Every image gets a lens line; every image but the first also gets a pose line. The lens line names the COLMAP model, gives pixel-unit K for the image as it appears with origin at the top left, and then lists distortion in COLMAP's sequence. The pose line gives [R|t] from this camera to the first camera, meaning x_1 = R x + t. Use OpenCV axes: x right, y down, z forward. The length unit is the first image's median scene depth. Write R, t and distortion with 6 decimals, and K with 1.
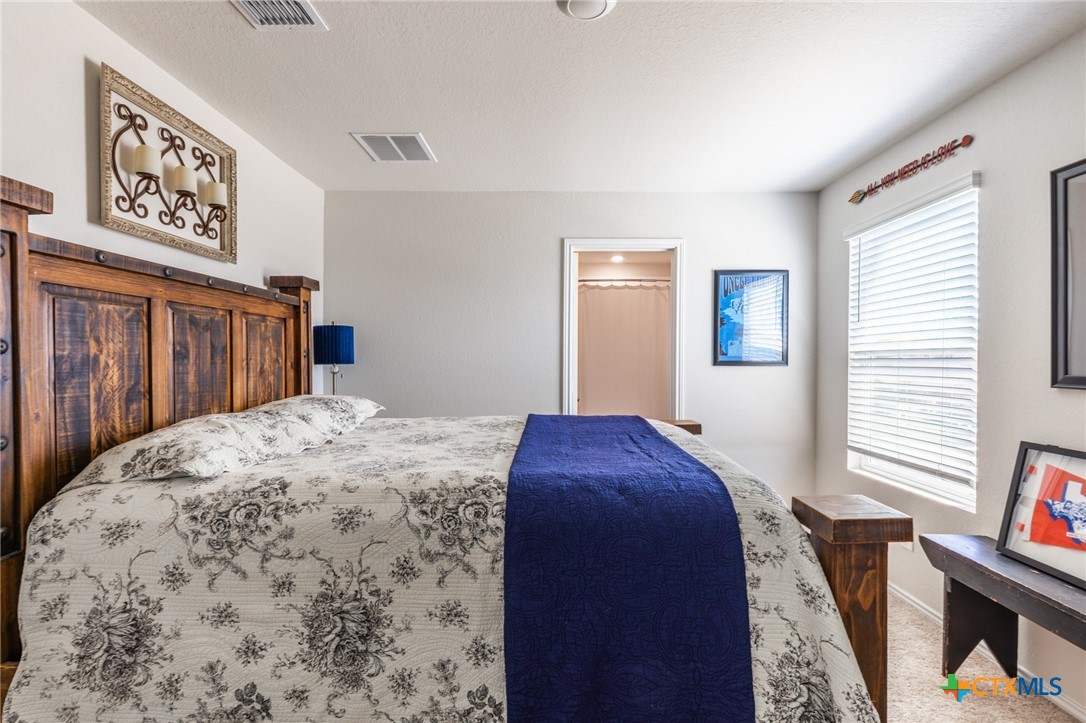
lens RADIAL K [[488.0, 0, 549.2], [0, 488.0, 363.7], [0, 0, 1]] dist [0.009197, -0.002985]
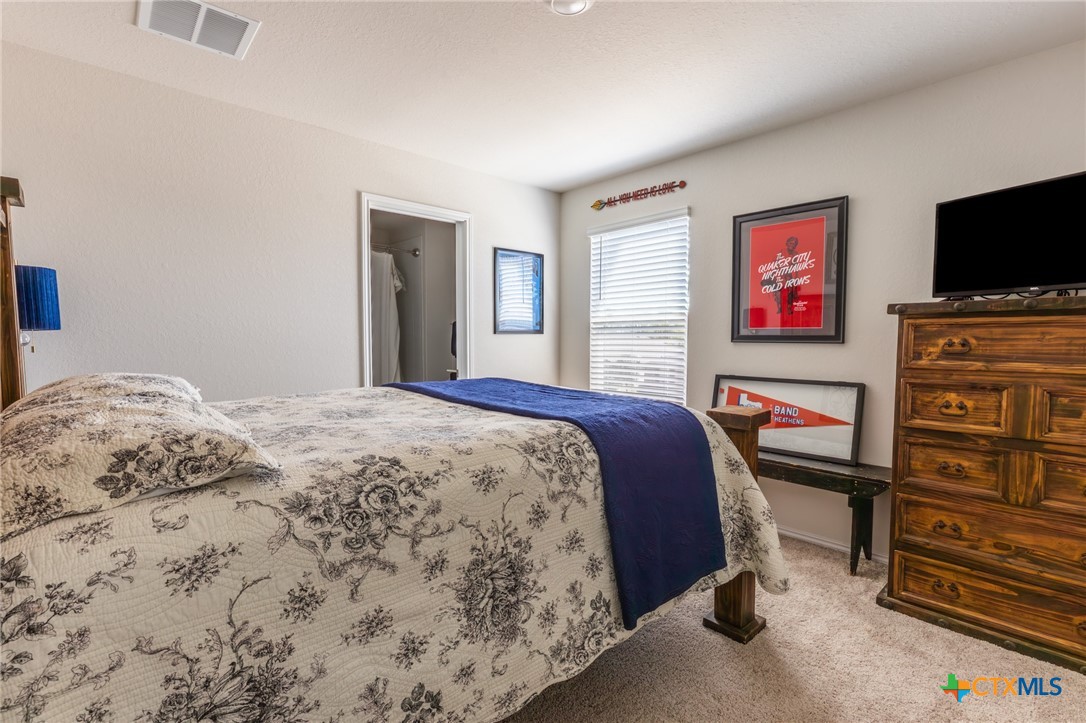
lens RADIAL K [[488.0, 0, 579.7], [0, 488.0, 363.7], [0, 0, 1]] dist [0.009197, -0.002985]
pose [[0.724144, -0.044852, 0.688188, -0.944276], [0.010574, 0.998488, 0.053949, 0.043963], [-0.689567, -0.031790, 0.723523, 0.194466]]
